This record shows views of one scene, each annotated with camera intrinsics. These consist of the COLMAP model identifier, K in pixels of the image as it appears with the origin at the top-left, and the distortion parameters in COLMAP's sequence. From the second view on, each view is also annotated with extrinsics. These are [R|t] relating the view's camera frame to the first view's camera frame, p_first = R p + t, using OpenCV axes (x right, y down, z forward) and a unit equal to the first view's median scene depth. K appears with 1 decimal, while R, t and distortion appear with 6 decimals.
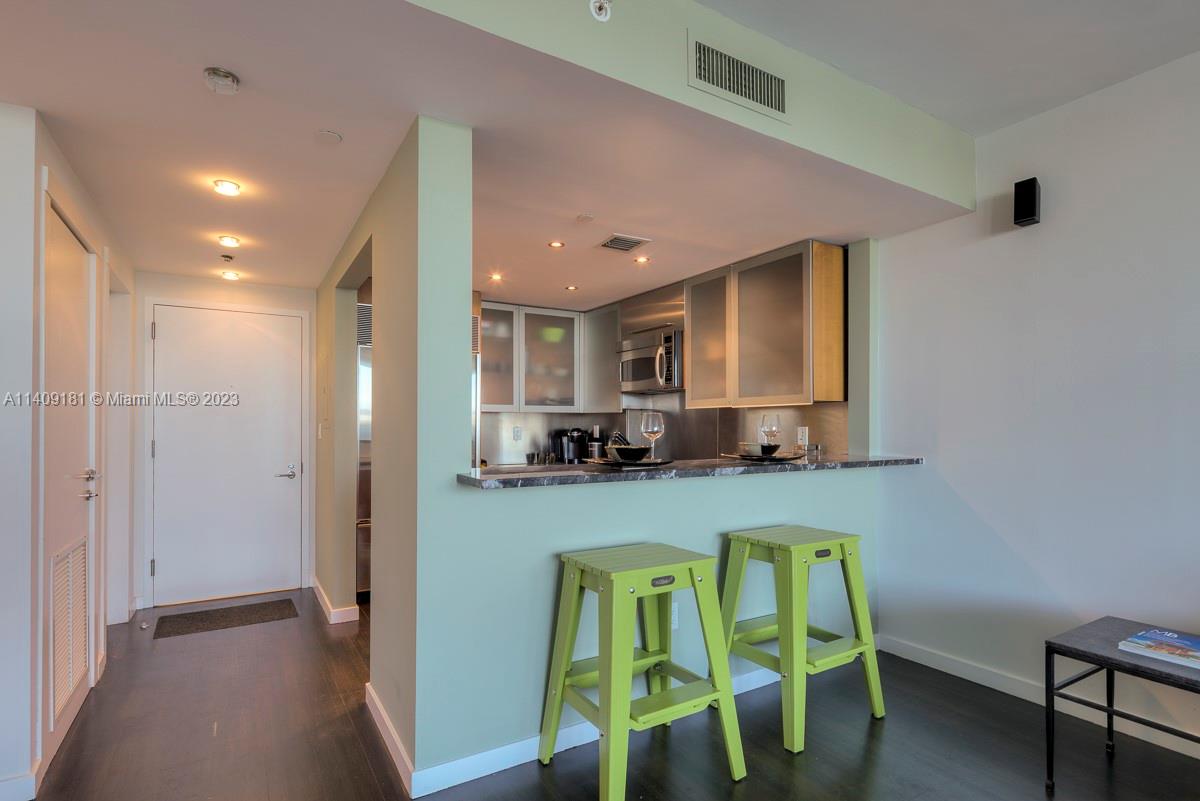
lens RADIAL K [[582.1, 0, 595.1], [0, 582.1, 425.7], [0, 0, 1]] dist [-0.000080, -0.001738]
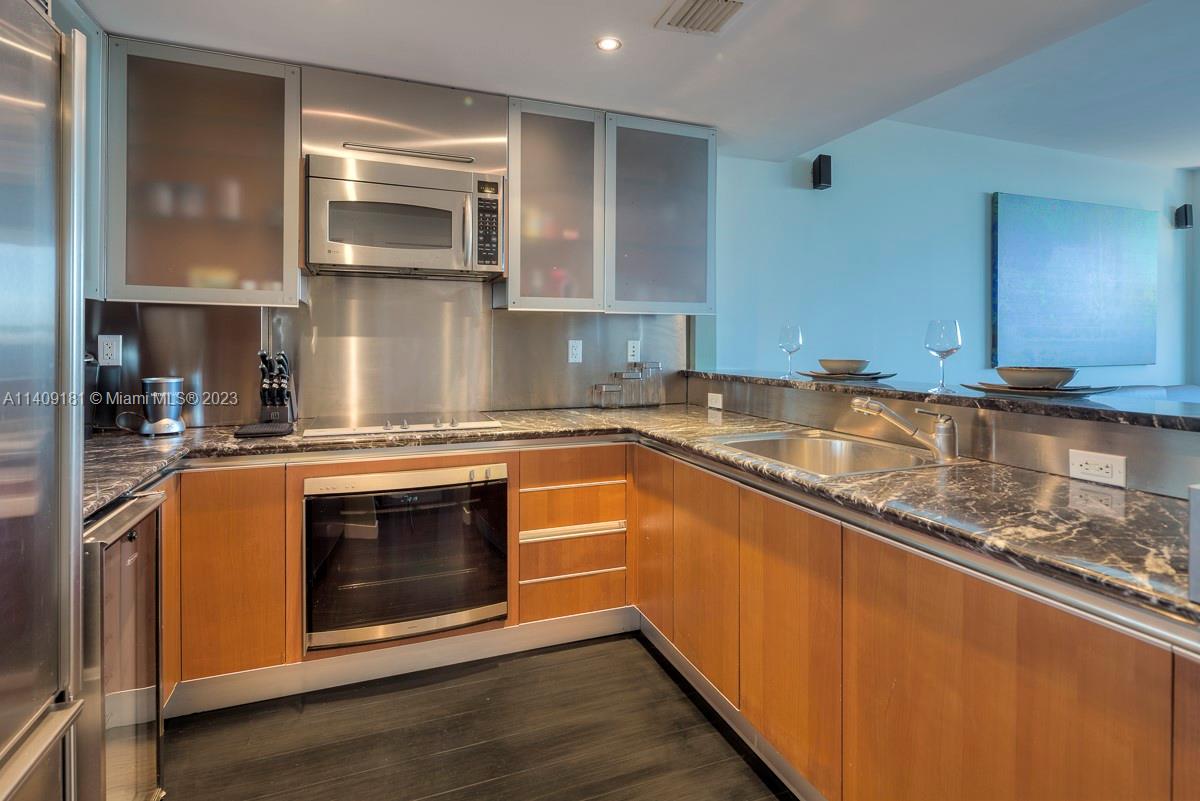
lens RADIAL K [[582.1, 0, 580.4], [0, 582.1, 345.0], [0, 0, 1]] dist [-0.000080, -0.001738]
pose [[0.199877, -0.003226, 0.979816, -0.416124], [-0.003689, 0.999985, 0.004045, 0.004597], [-0.979814, -0.004424, 0.199862, 0.789898]]
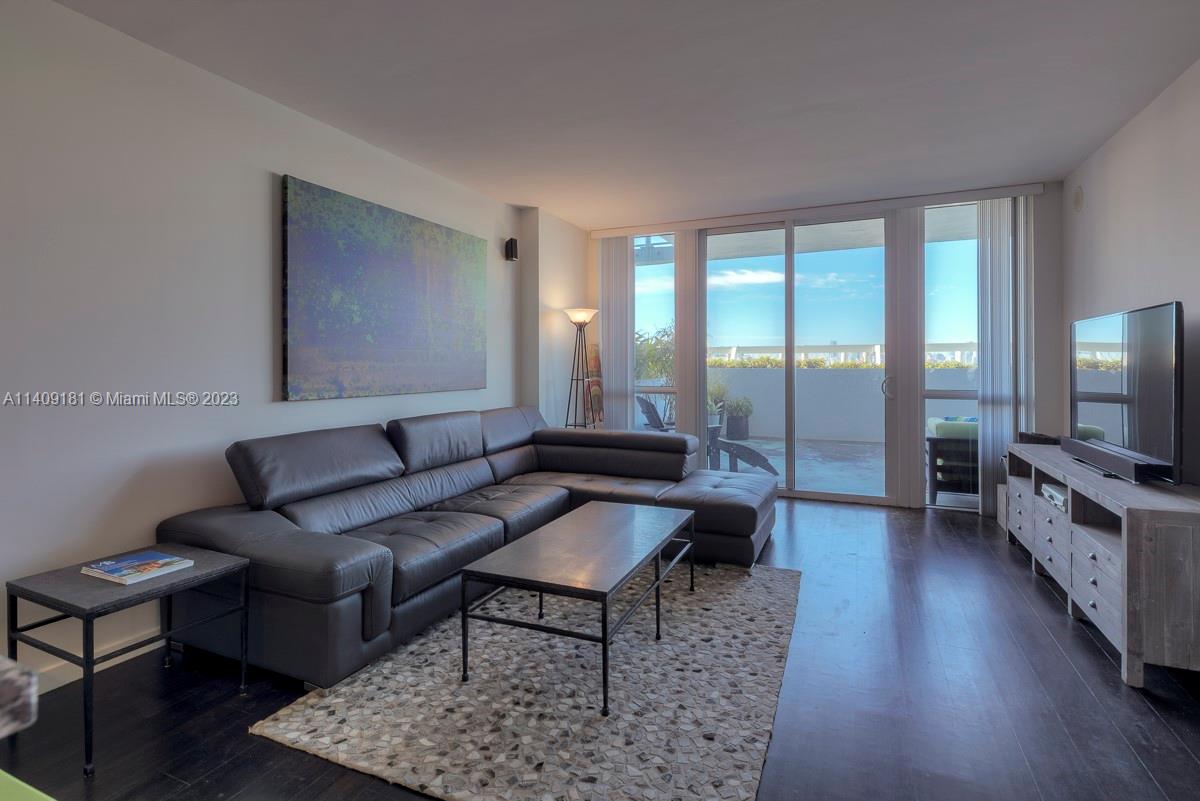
lens RADIAL K [[582.1, 0, 589.2], [0, 582.1, 366.7], [0, 0, 1]] dist [-0.000080, -0.001738]
pose [[-0.549216, 0.004890, 0.835666, -0.179075], [0.001663, 0.999987, -0.004759, 0.004830], [-0.835679, -0.001225, -0.549217, 0.401934]]
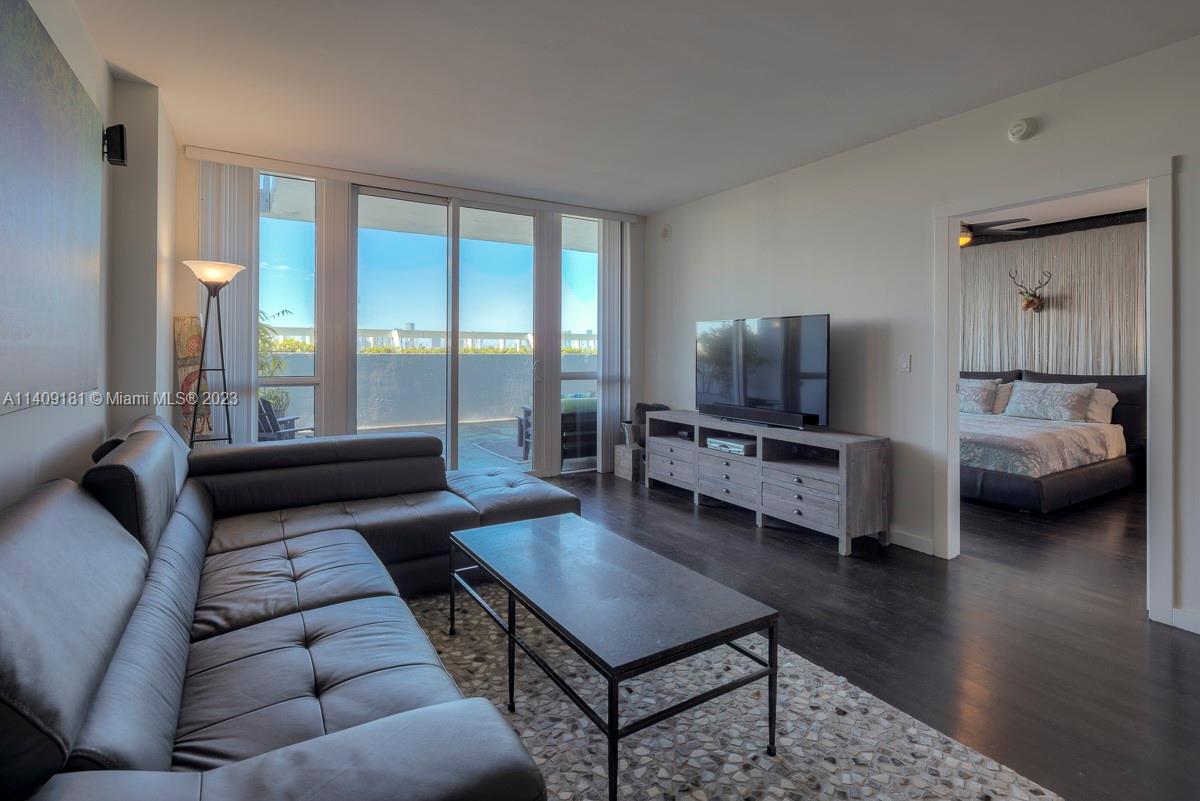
lens RADIAL K [[582.1, 0, 591.3], [0, 582.1, 349.3], [0, 0, 1]] dist [-0.000080, -0.001738]
pose [[-0.999664, -0.002744, 0.025770, 0.337465], [-0.002949, 0.999964, -0.007918, 0.003437], [-0.025747, -0.007991, -0.999637, 0.549576]]
